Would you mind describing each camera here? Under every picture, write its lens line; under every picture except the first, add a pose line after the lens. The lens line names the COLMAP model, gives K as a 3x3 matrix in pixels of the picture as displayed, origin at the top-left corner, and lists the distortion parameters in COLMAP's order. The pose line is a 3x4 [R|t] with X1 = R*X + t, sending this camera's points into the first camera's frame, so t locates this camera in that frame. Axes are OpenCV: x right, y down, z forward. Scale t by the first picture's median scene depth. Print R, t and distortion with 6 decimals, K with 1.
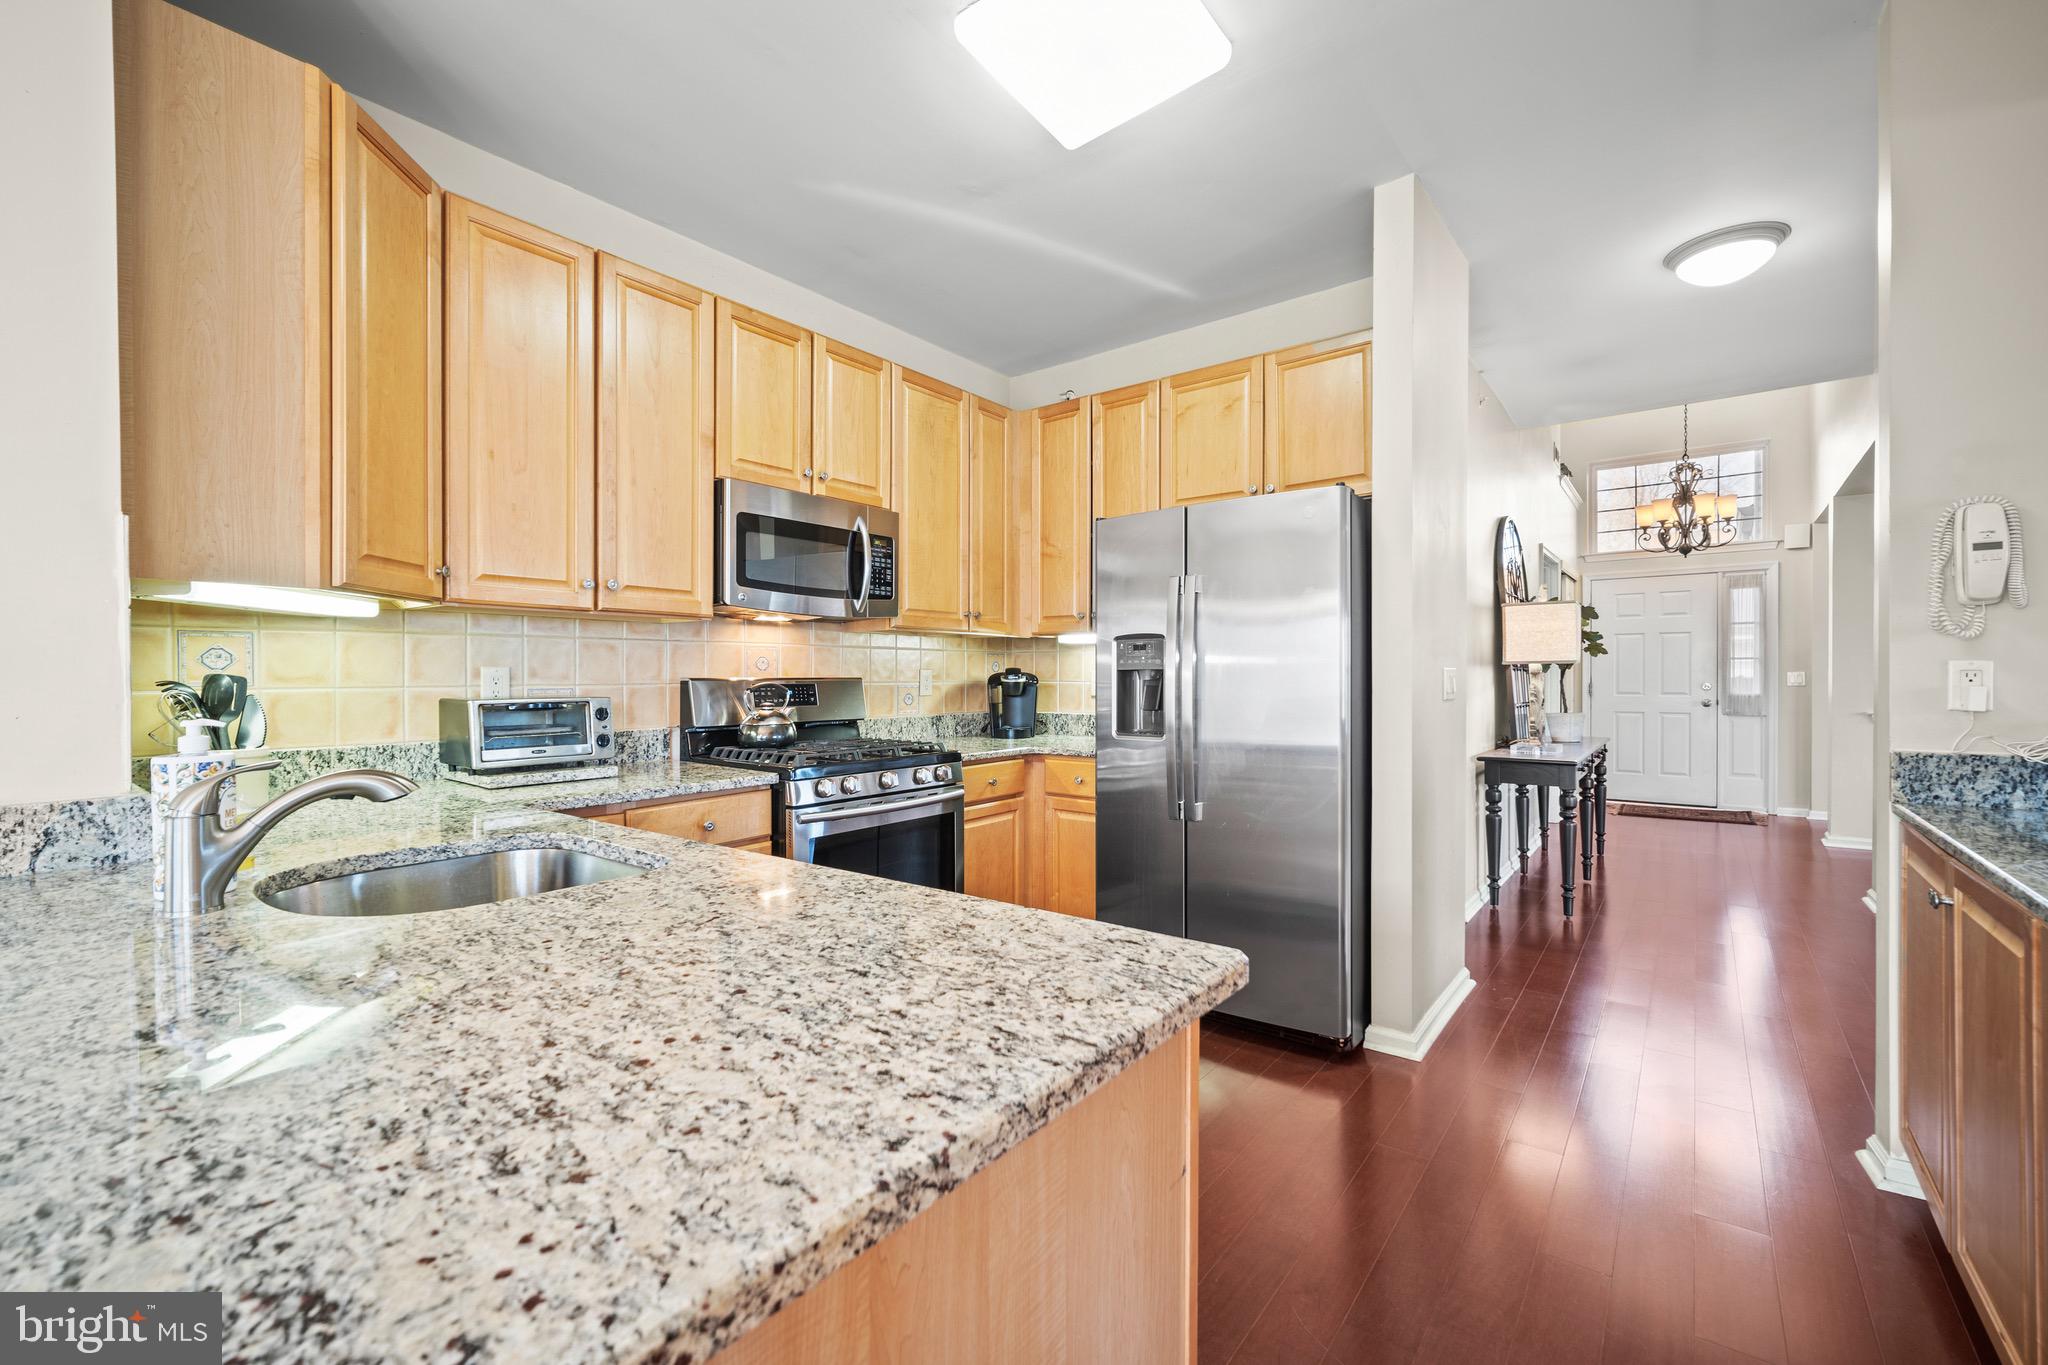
lens RADIAL K [[861.0, 0, 1034.2], [0, 861.0, 678.6], [0, 0, 1]] dist [-0.004154, 0.000029]
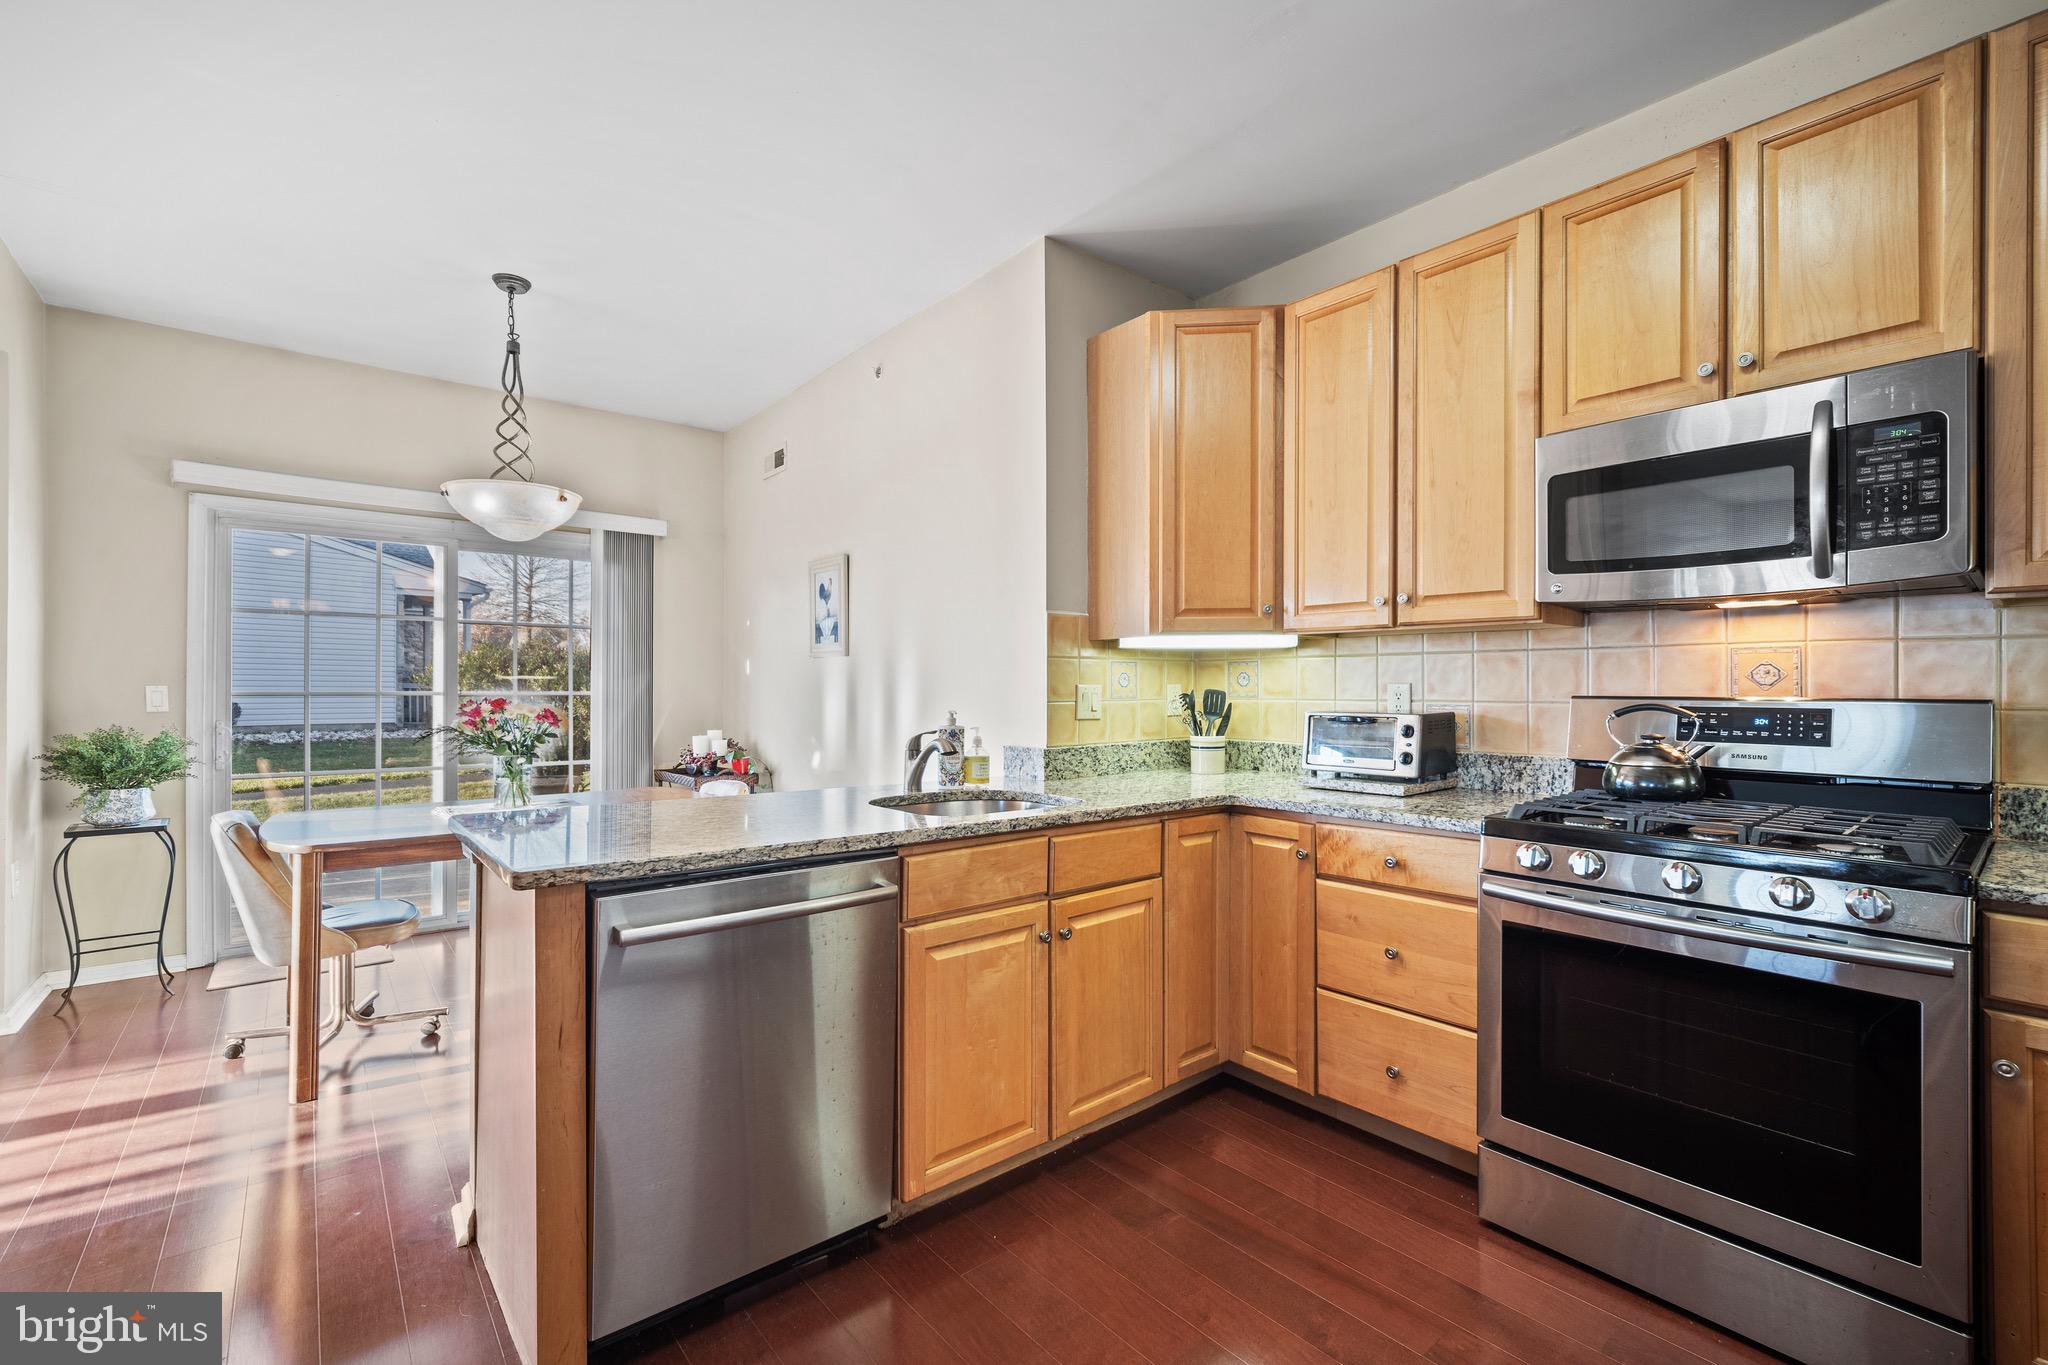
lens RADIAL K [[861.0, 0, 1033.7], [0, 861.0, 687.3], [0, 0, 1]] dist [-0.004154, 0.000029]
pose [[-0.212584, 0.000318, -0.977143, 0.350861], [-0.006743, 0.999976, 0.001793, -0.004866], [0.977120, 0.006970, -0.212576, 0.513893]]
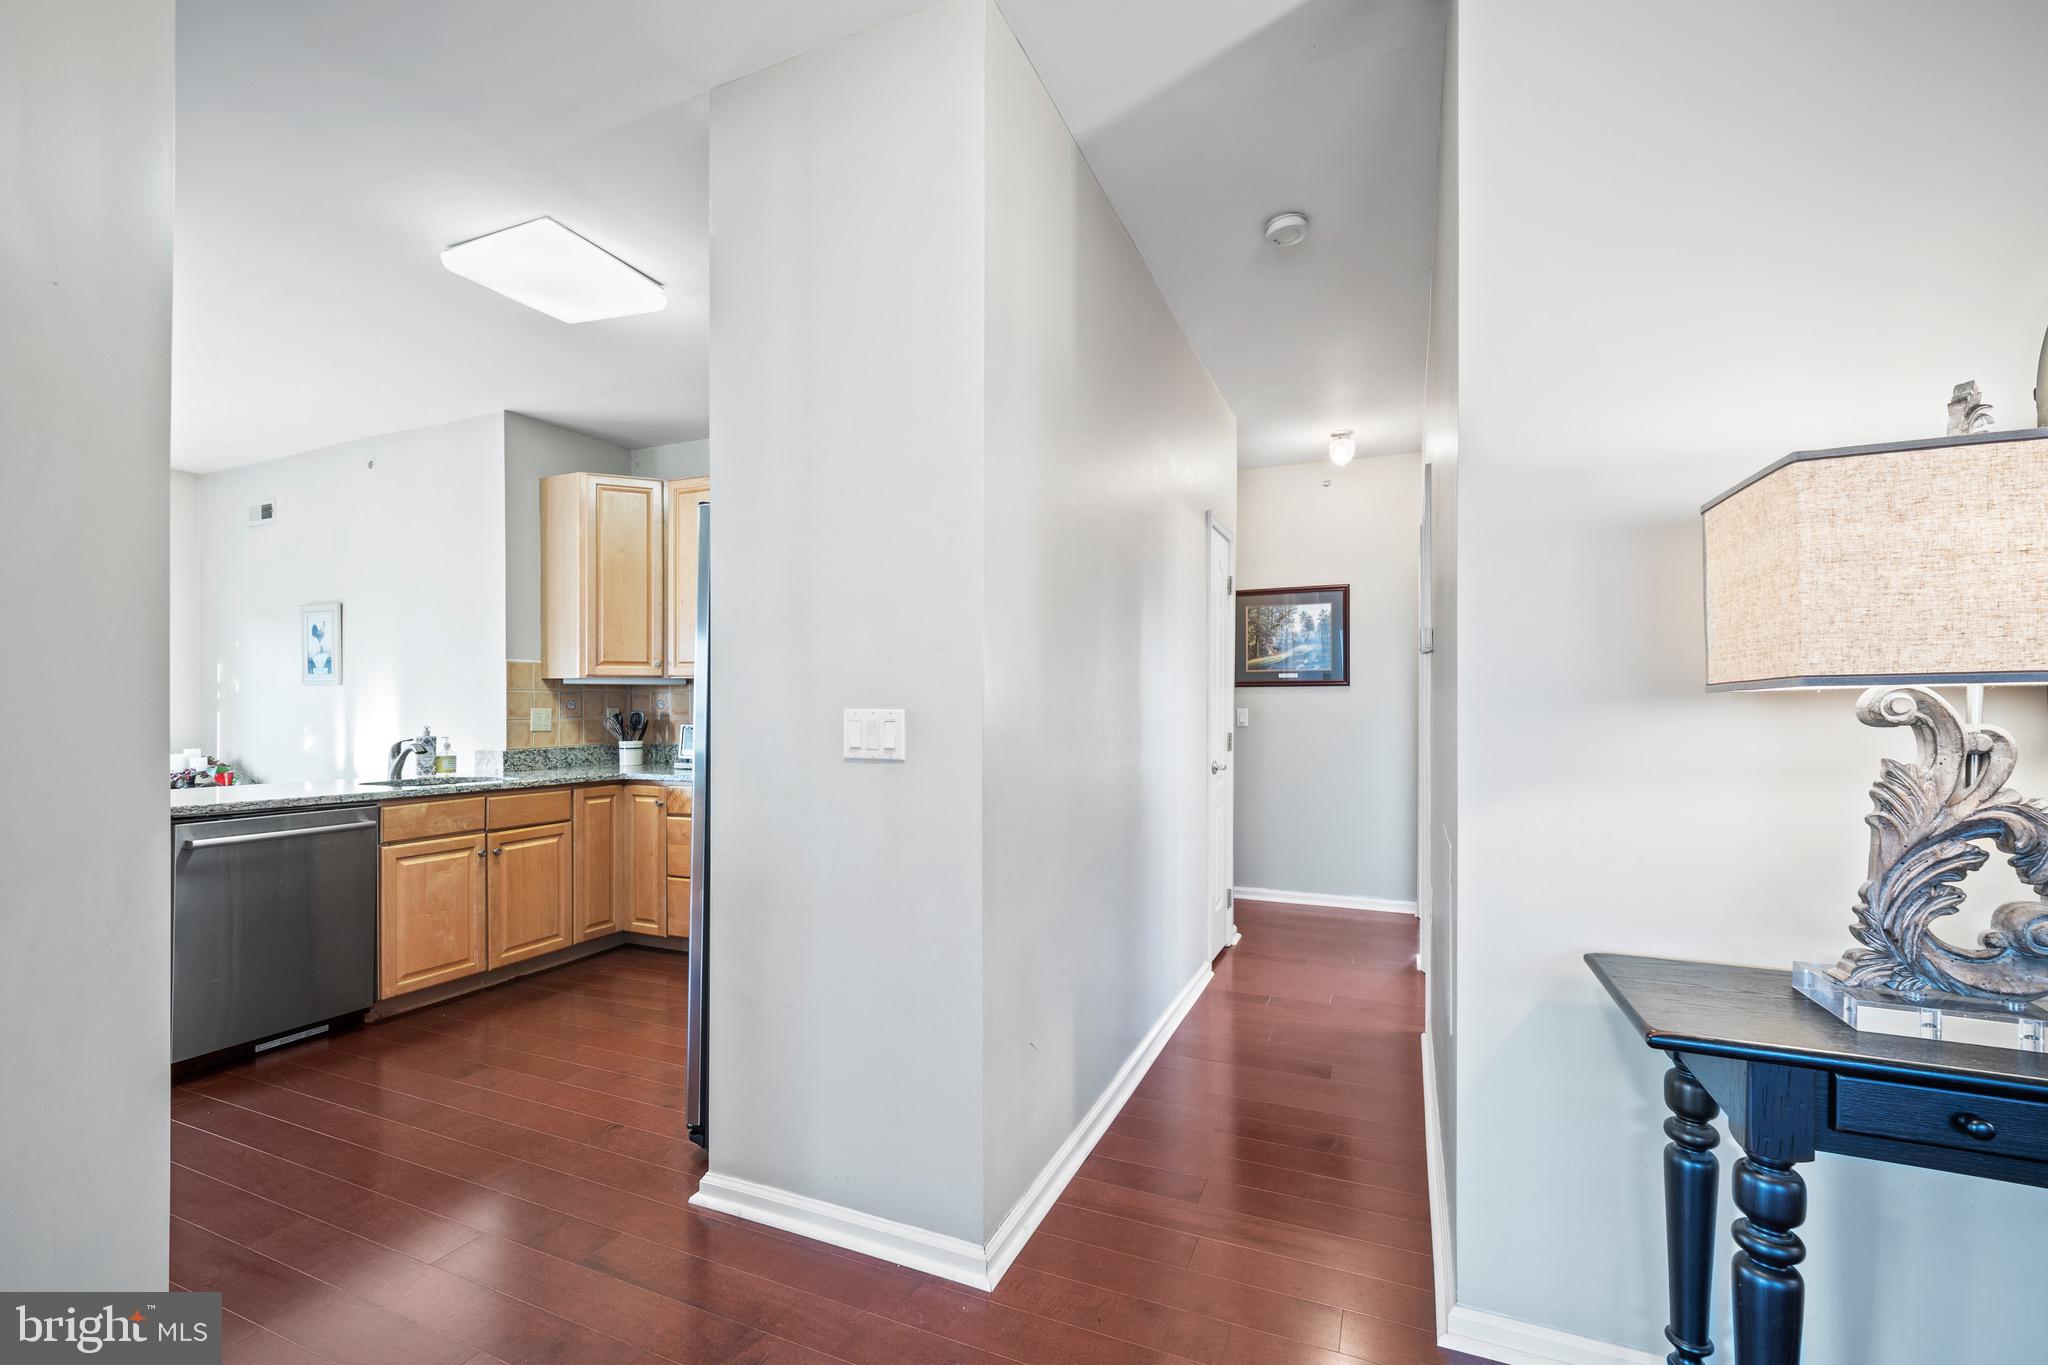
lens RADIAL K [[861.0, 0, 1032.1], [0, 861.0, 705.9], [0, 0, 1]] dist [-0.004154, 0.000029]
pose [[0.247483, 0.000197, -0.968892, 0.881033], [-0.004909, 0.999987, -0.001051, -0.011441], [0.968880, 0.005016, 0.247481, 0.755660]]
